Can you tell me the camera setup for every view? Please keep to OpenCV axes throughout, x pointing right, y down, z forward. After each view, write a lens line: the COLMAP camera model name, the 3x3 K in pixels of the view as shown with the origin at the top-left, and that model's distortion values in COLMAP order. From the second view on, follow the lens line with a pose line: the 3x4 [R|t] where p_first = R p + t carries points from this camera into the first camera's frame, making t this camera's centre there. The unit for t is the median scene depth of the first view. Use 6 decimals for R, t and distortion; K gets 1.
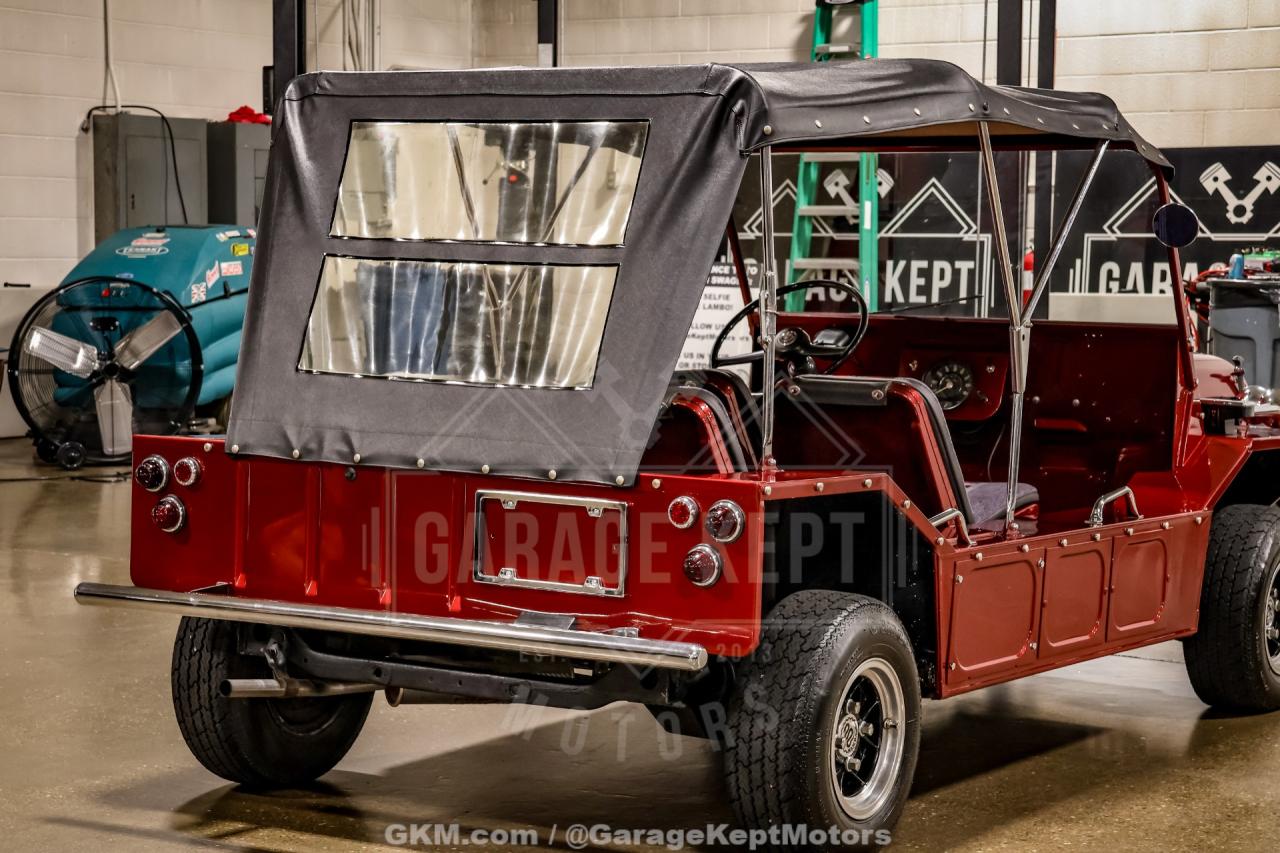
lens RADIAL K [[2724.5, 0, 640.0], [0, 2724.5, 426.5], [0, 0, 1]] dist [0.376000, 0.274568]
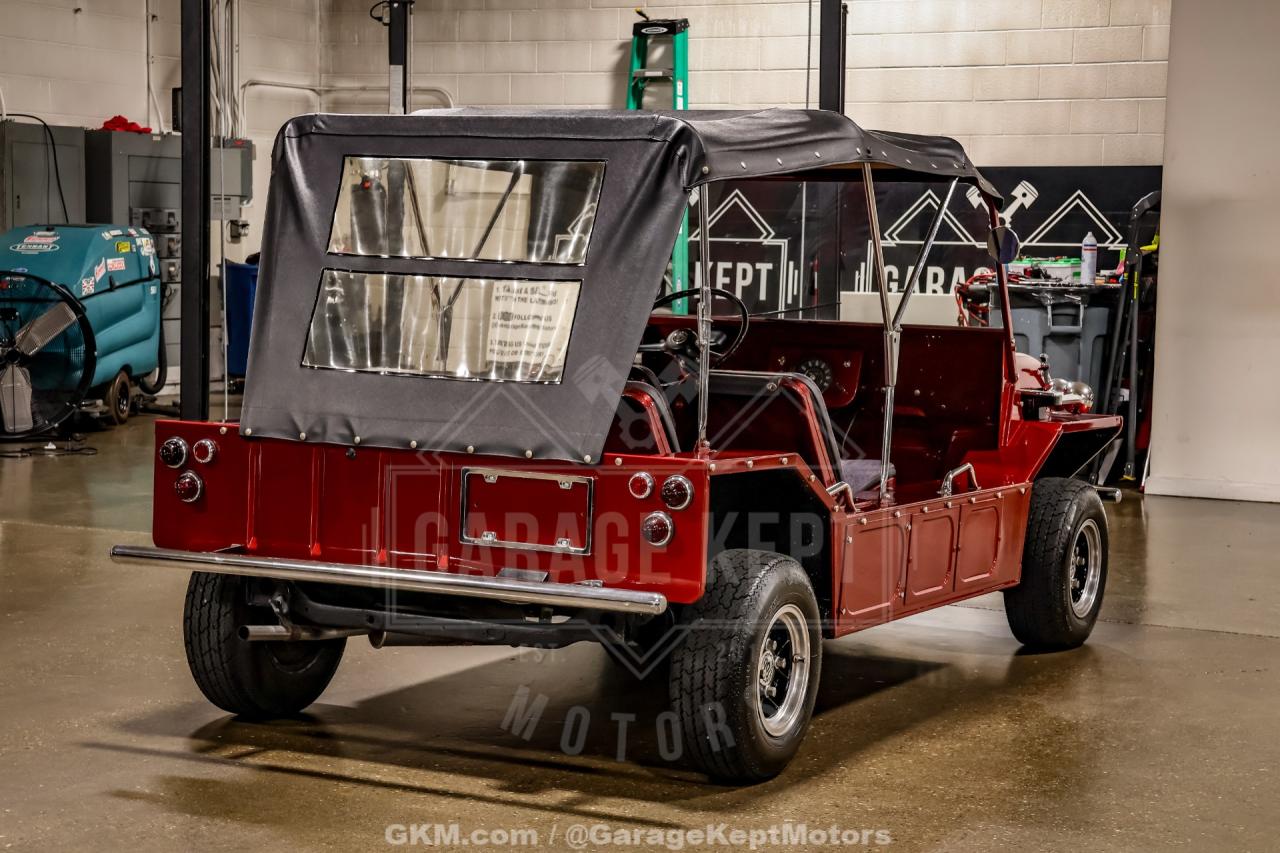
lens RADIAL K [[2499.6, 0, 640.0], [0, 2499.6, 426.5], [0, 0, 1]] dist [0.346289, 0.039280]
pose [[0.996203, 0.001643, 0.087047, -0.071456], [-0.002400, 0.999960, 0.008590, -0.003809], [-0.087029, -0.008766, 0.996167, -0.096662]]
